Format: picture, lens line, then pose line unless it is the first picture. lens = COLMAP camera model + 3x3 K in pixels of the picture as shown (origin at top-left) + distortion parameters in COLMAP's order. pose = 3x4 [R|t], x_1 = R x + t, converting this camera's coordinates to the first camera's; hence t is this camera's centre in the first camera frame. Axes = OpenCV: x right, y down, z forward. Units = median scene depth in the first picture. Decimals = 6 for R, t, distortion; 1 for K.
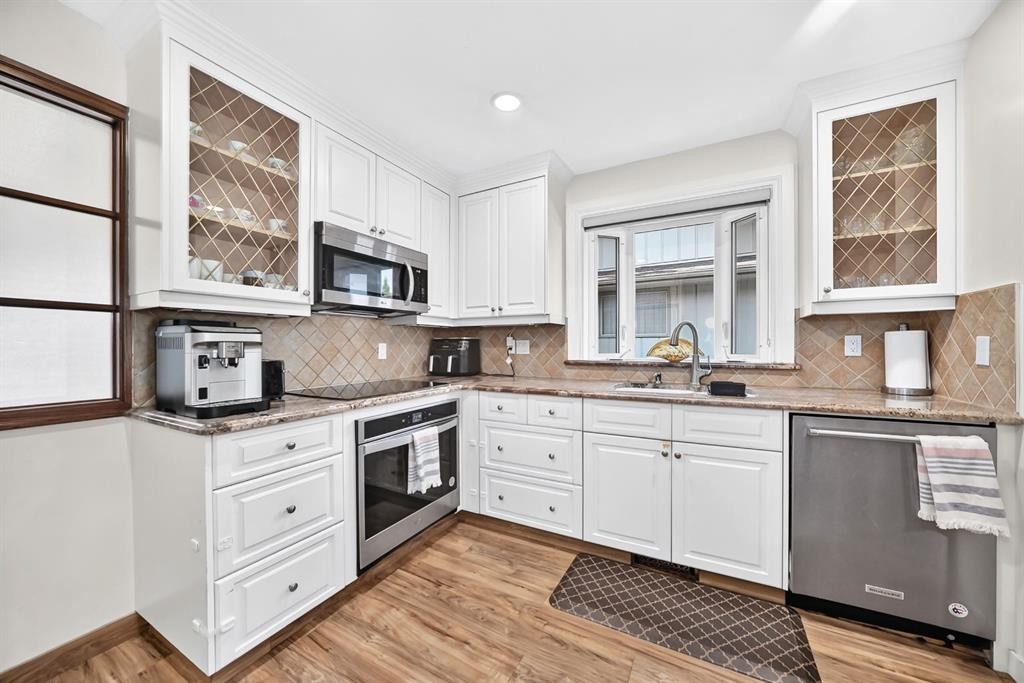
lens RADIAL K [[370.7, 0, 517.6], [0, 370.7, 345.1], [0, 0, 1]] dist [-0.000645, 0.000492]
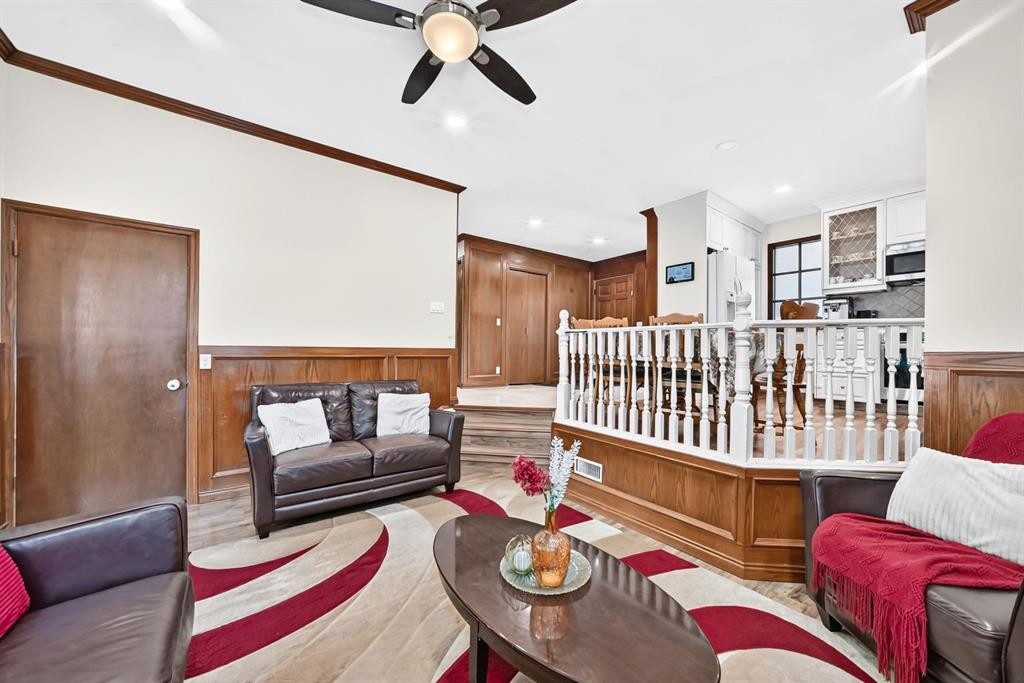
lens RADIAL K [[370.7, 0, 537.1], [0, 370.7, 348.8], [0, 0, 1]] dist [-0.000645, 0.000492]
pose [[-0.361472, -0.001698, -0.932382, 2.337520], [-0.008525, 0.999963, 0.001483, 0.302859], [0.932344, 0.008485, -0.361472, -0.132605]]
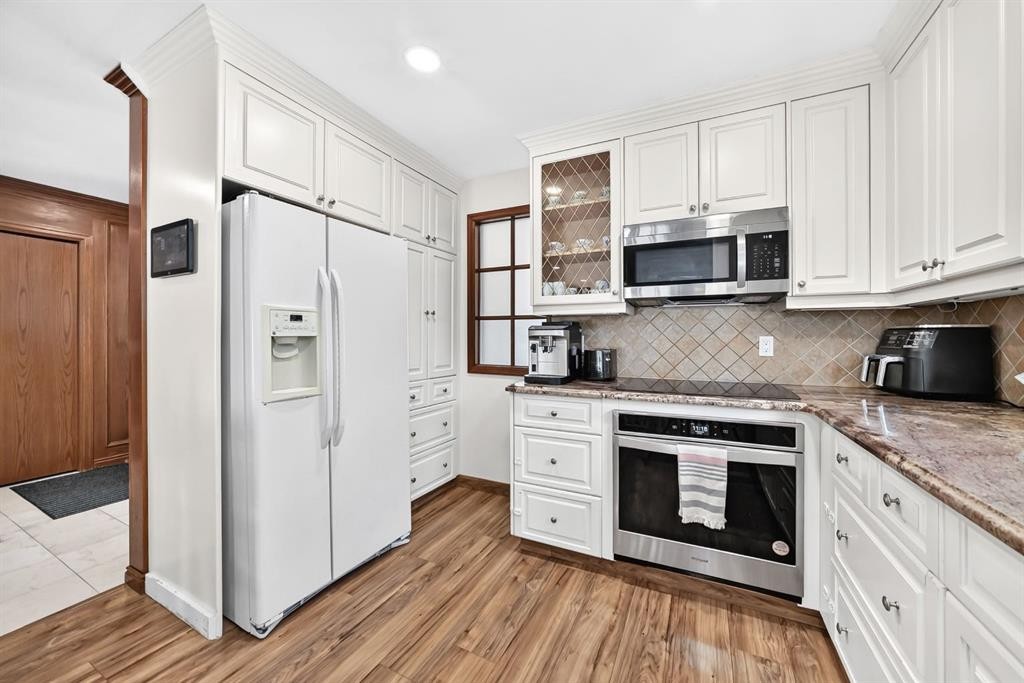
lens RADIAL K [[370.7, 0, 517.5], [0, 370.7, 336.4], [0, 0, 1]] dist [-0.000645, 0.000492]
pose [[0.048050, 0.002685, -0.998841, 0.579507], [-0.000515, 0.999996, 0.002663, -0.008398], [0.998845, 0.000386, 0.048051, 0.650129]]
